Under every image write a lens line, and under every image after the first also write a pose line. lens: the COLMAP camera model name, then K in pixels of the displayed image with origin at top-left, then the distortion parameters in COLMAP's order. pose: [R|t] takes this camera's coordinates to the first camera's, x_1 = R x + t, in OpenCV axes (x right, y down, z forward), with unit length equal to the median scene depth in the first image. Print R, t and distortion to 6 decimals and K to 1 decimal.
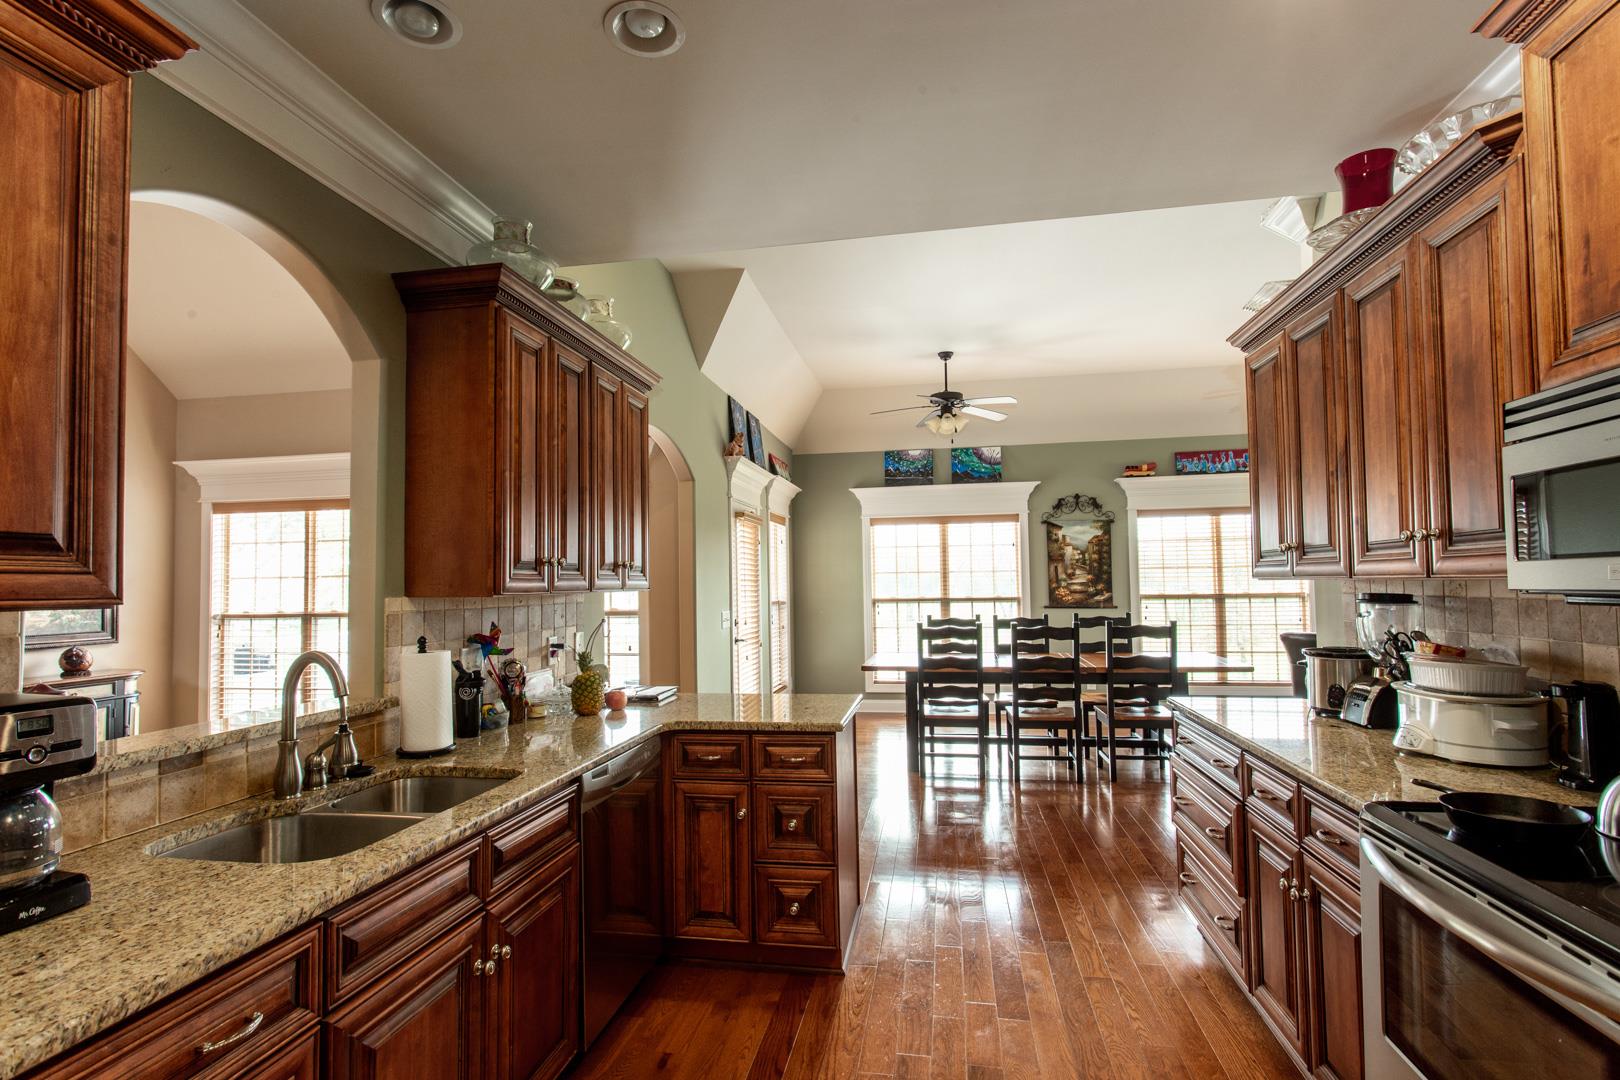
lens RADIAL K [[778.5, 0, 797.8], [0, 778.5, 556.4], [0, 0, 1]] dist [-0.001377, 0.001521]
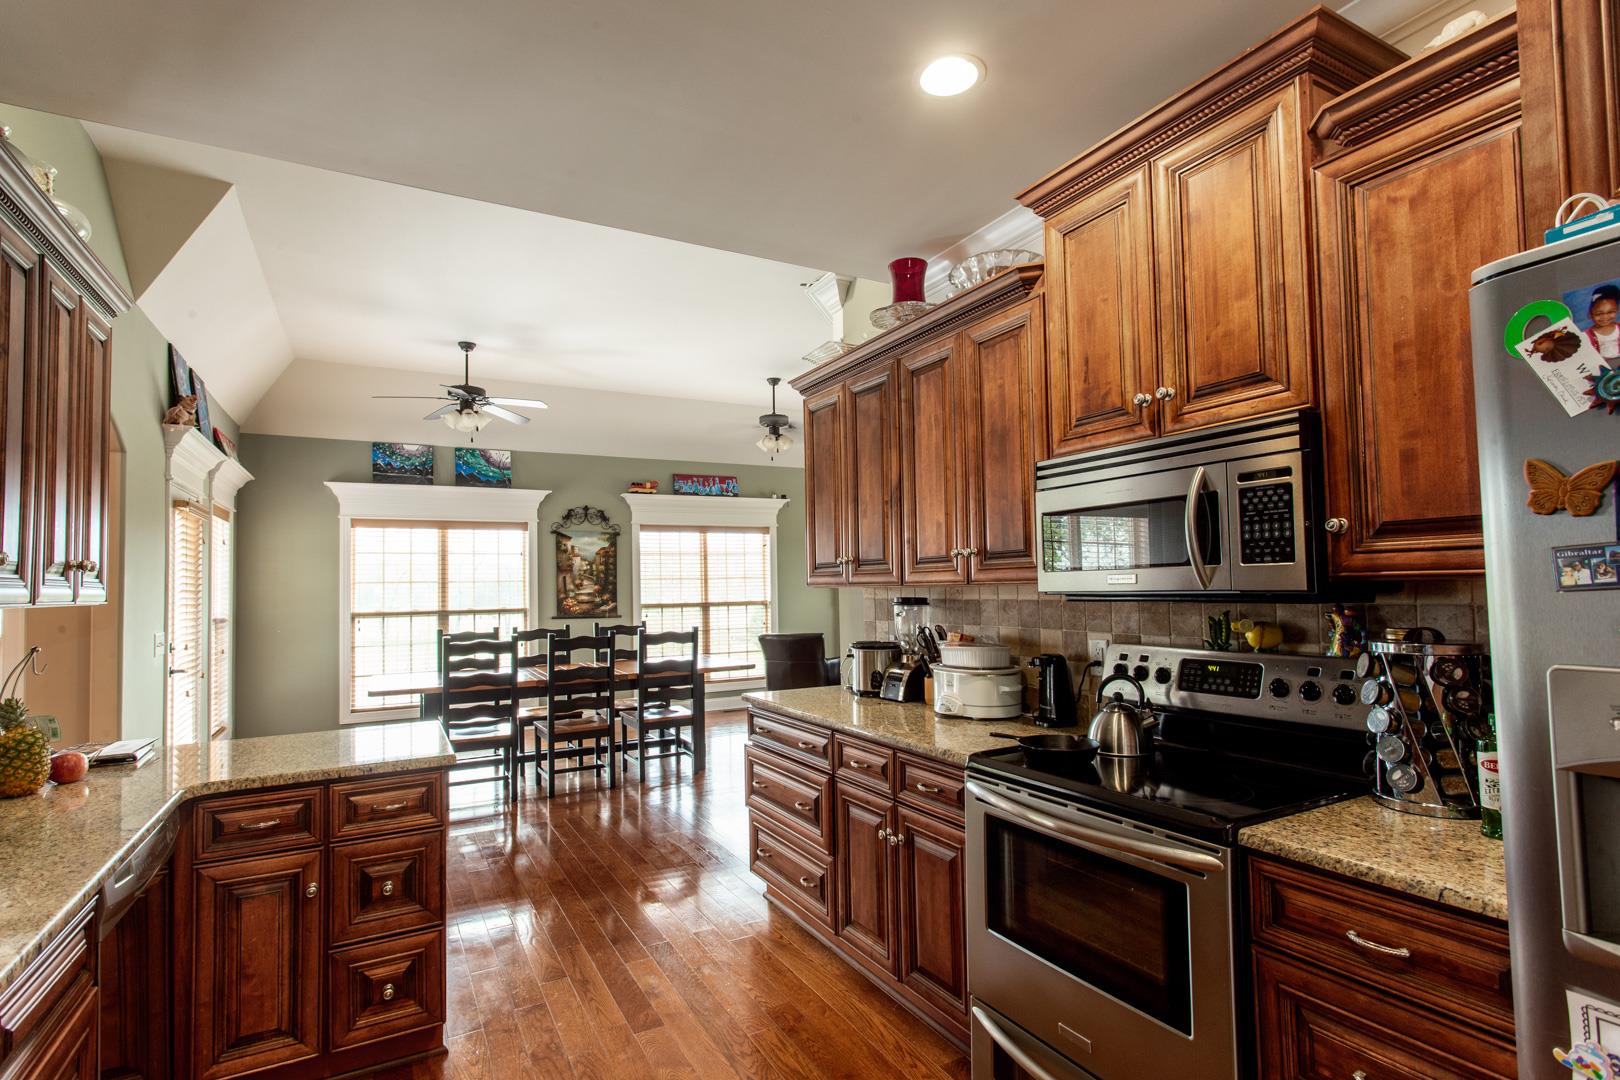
lens RADIAL K [[781.3, 0, 801.2], [0, 781.3, 555.6], [0, 0, 1]] dist [-0.001039, 0.001806]
pose [[0.777419, 0.026112, 0.628440, -0.188240], [-0.015851, 0.999634, -0.021926, 0.008000], [-0.628783, 0.007084, 0.777549, 0.087646]]
